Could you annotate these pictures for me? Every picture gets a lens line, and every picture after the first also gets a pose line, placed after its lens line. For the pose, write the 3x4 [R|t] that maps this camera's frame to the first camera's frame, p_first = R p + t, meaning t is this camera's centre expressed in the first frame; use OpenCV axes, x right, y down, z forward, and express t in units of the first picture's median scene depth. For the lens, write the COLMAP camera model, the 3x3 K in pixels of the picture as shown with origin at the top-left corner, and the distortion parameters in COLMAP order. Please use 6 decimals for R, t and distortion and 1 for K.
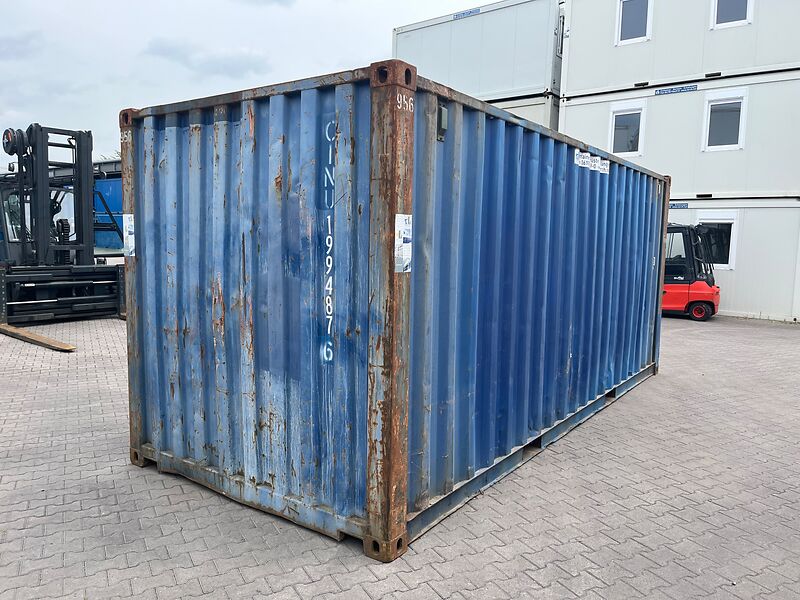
lens RADIAL K [[608.2, 0, 398.5], [0, 608.2, 302.2], [0, 0, 1]] dist [0.025717, -0.041121]
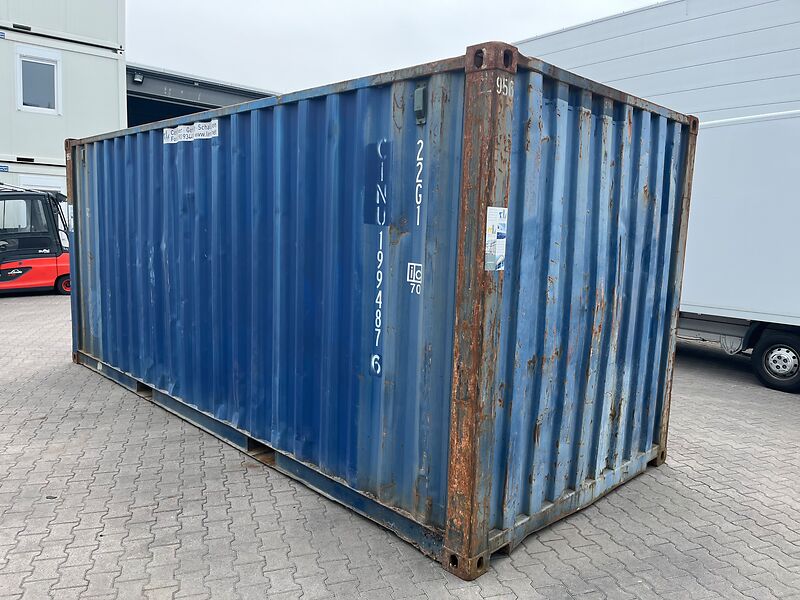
lens RADIAL K [[608.2, 0, 399.9], [0, 608.2, 303.4], [0, 0, 1]] dist [0.025717, -0.041121]
pose [[0.178887, -0.138826, 0.974026, -1.113496], [0.070232, 0.989271, 0.128101, -0.133212], [-0.981360, 0.045492, 0.186718, 0.986882]]
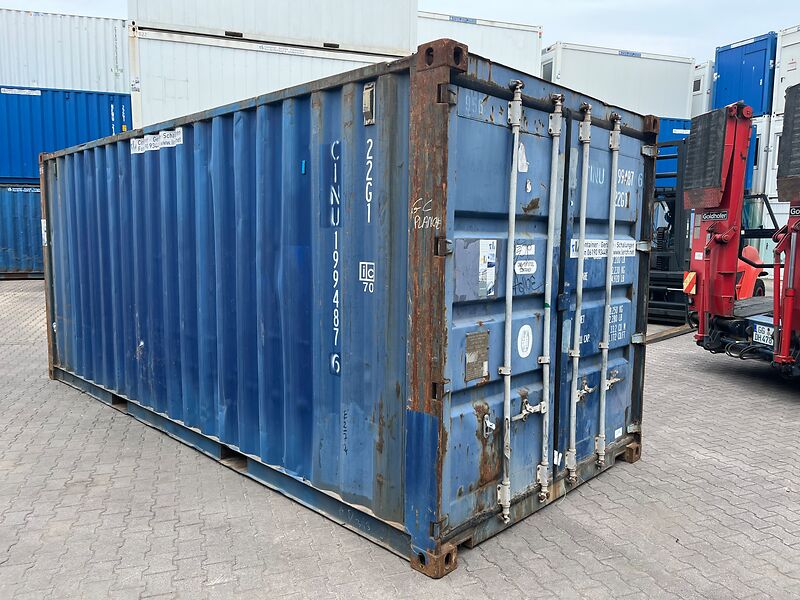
lens RADIAL K [[665.8, 0, 397.8], [0, 665.8, 296.7], [0, 0, 1]] dist [0.003940, -0.021316]
pose [[0.201135, -0.127445, 0.971238, -1.209039], [0.114676, 0.987746, 0.105863, -0.120988], [-0.972828, 0.090085, 0.213286, 0.851062]]
